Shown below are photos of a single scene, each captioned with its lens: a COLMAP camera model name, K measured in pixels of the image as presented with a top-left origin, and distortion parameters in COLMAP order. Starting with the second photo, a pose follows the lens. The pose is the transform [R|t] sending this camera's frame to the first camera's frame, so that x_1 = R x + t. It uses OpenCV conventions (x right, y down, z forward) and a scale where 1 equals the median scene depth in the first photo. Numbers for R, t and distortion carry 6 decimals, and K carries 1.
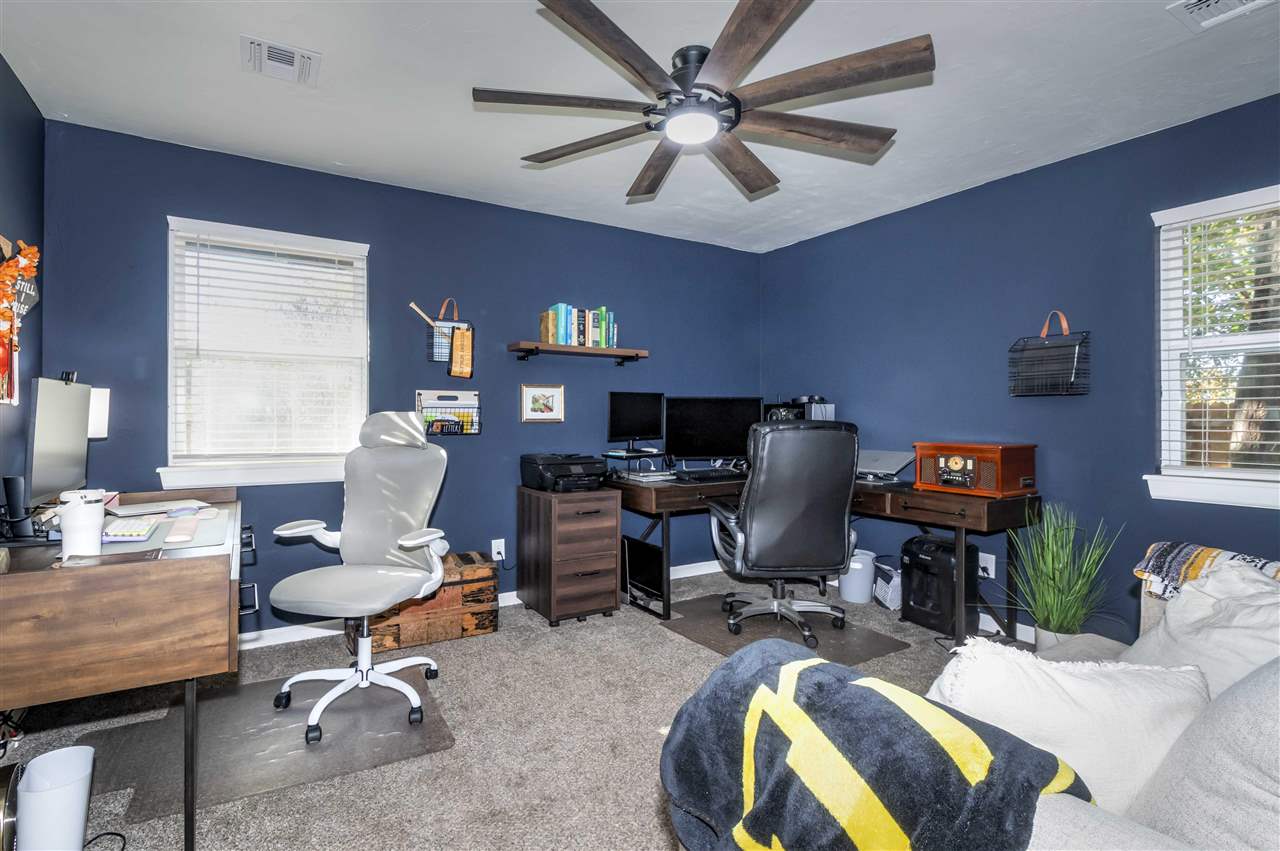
lens RADIAL K [[598.9, 0, 614.2], [0, 598.9, 422.4], [0, 0, 1]] dist [0.003702, 0.000385]
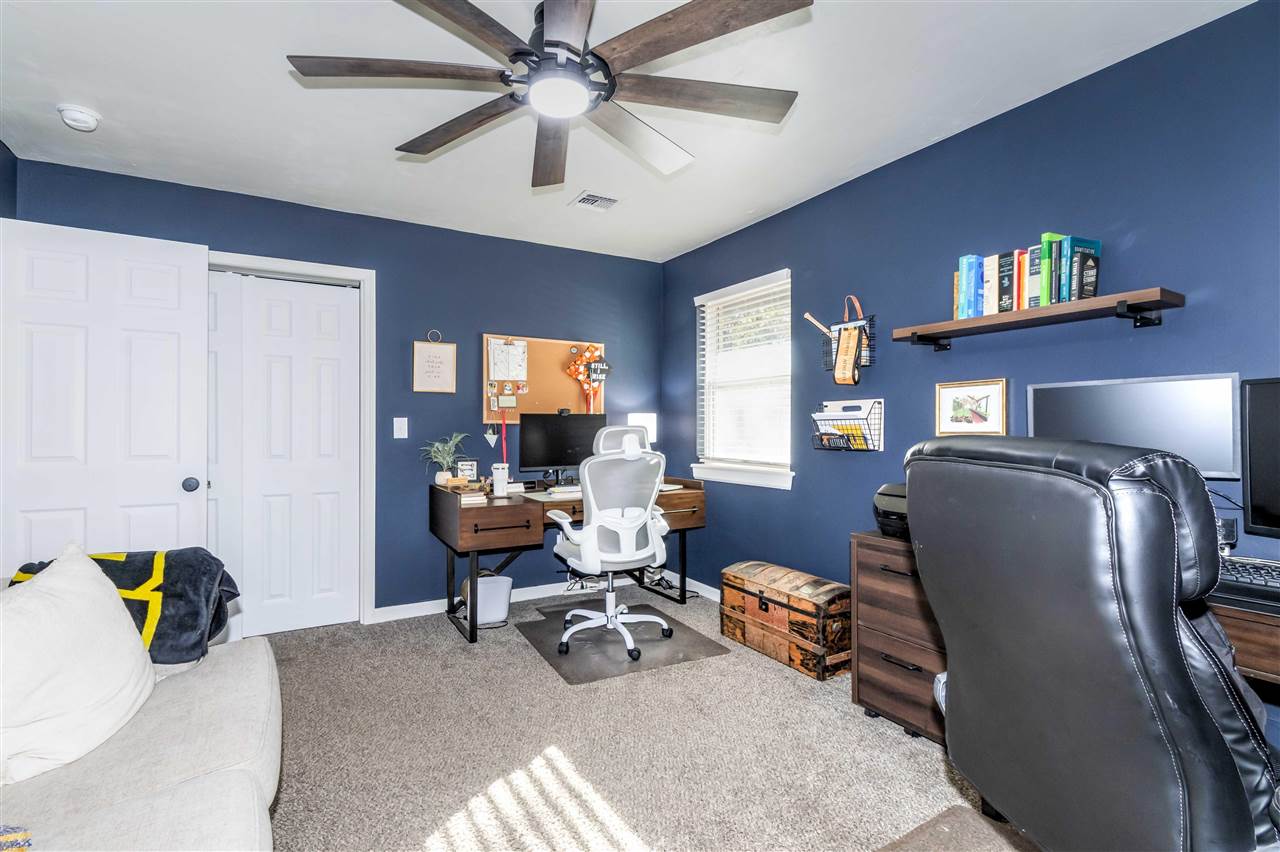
lens RADIAL K [[583.4, 0, 640.0], [0, 583.4, 431.9], [0, 0, 1]] dist [0.001492, 0.000093]
pose [[0.006468, 0.001664, -0.999978, 0.589808], [-0.007320, 0.999972, 0.001616, -0.005044], [0.999952, 0.007309, 0.006480, 0.686457]]
